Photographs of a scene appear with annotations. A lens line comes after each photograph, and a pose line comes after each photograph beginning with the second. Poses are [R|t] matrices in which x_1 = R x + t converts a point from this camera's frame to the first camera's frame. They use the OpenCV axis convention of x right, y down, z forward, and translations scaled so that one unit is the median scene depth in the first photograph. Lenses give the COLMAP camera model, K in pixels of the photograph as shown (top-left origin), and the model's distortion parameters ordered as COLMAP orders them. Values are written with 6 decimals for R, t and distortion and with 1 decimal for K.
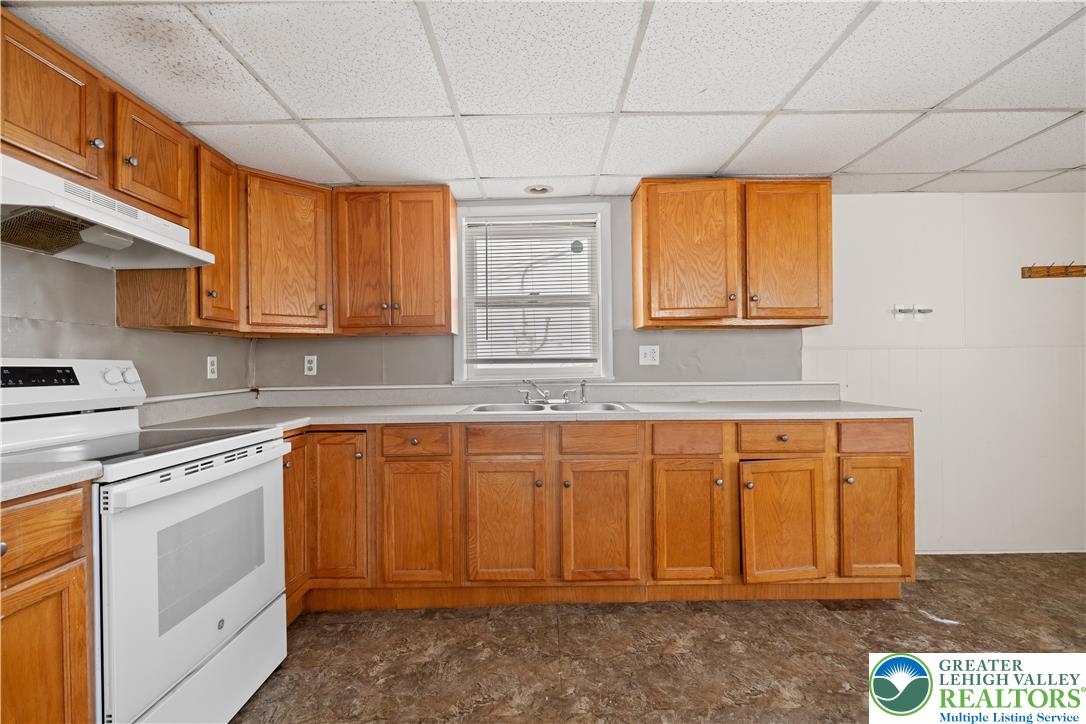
lens RADIAL K [[481.3, 0, 557.7], [0, 481.3, 358.4], [0, 0, 1]] dist [-0.009633, 0.003004]
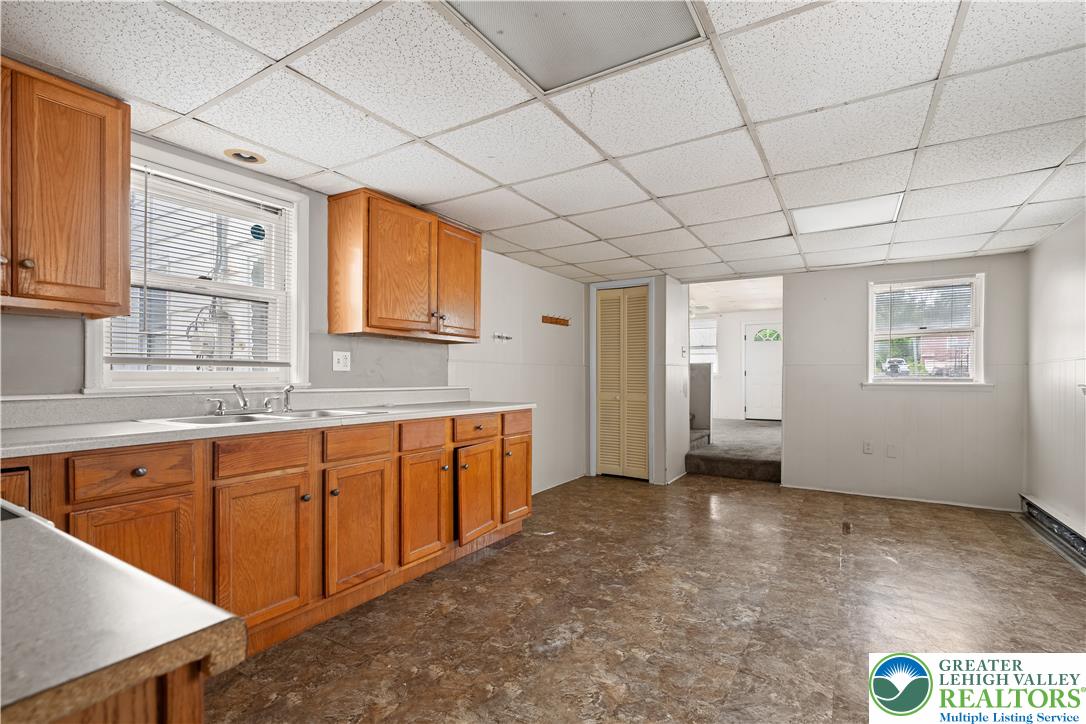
lens RADIAL K [[481.3, 0, 554.6], [0, 481.3, 371.8], [0, 0, 1]] dist [-0.009633, 0.003004]
pose [[0.534300, 0.019538, 0.845069, -0.534649], [-0.017019, 0.999779, -0.012355, 0.026388], [-0.845124, -0.007781, 0.534514, 0.123674]]
